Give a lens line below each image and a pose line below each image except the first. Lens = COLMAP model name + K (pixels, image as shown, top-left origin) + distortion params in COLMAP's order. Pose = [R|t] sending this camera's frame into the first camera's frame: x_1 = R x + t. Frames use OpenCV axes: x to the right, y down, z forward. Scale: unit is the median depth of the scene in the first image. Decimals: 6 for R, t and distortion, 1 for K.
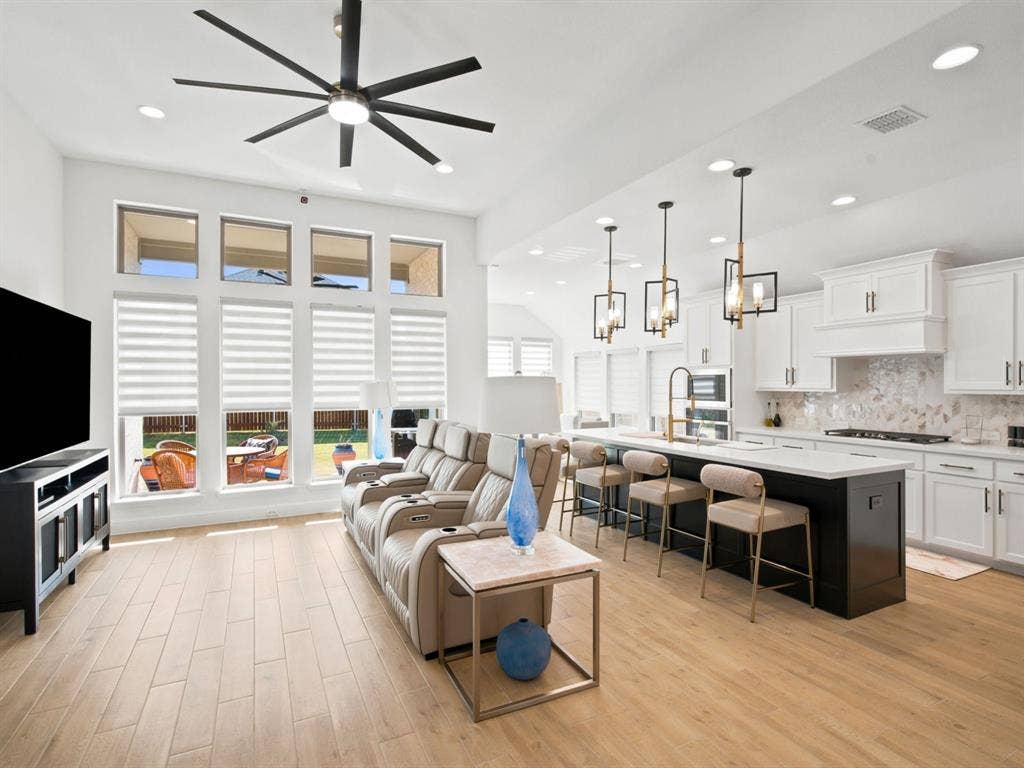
lens RADIAL K [[517.2, 0, 512.3], [0, 517.2, 385.7], [0, 0, 1]] dist [0.006703, -0.004815]
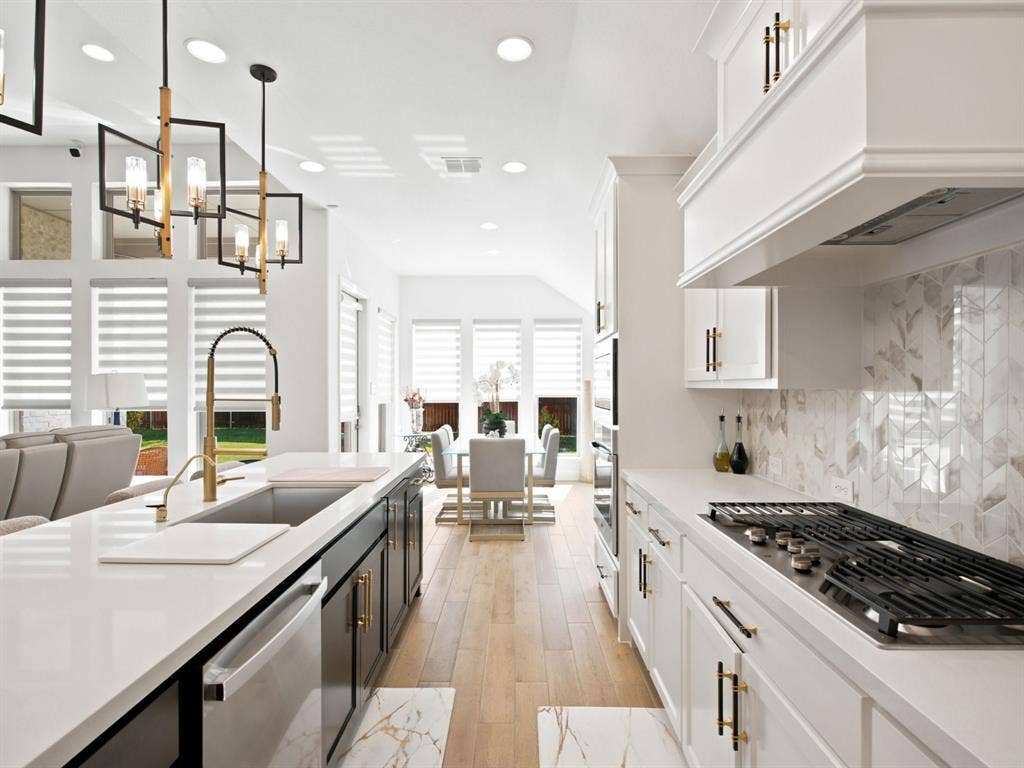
lens RADIAL K [[517.2, 0, 511.9], [0, 517.2, 387.9], [0, 0, 1]] dist [0.006703, -0.004815]
pose [[0.889788, 0.002667, -0.456365, 0.724936], [-0.003312, 0.999994, -0.000613, 0.013908], [0.456361, 0.002057, 0.889792, 0.726026]]
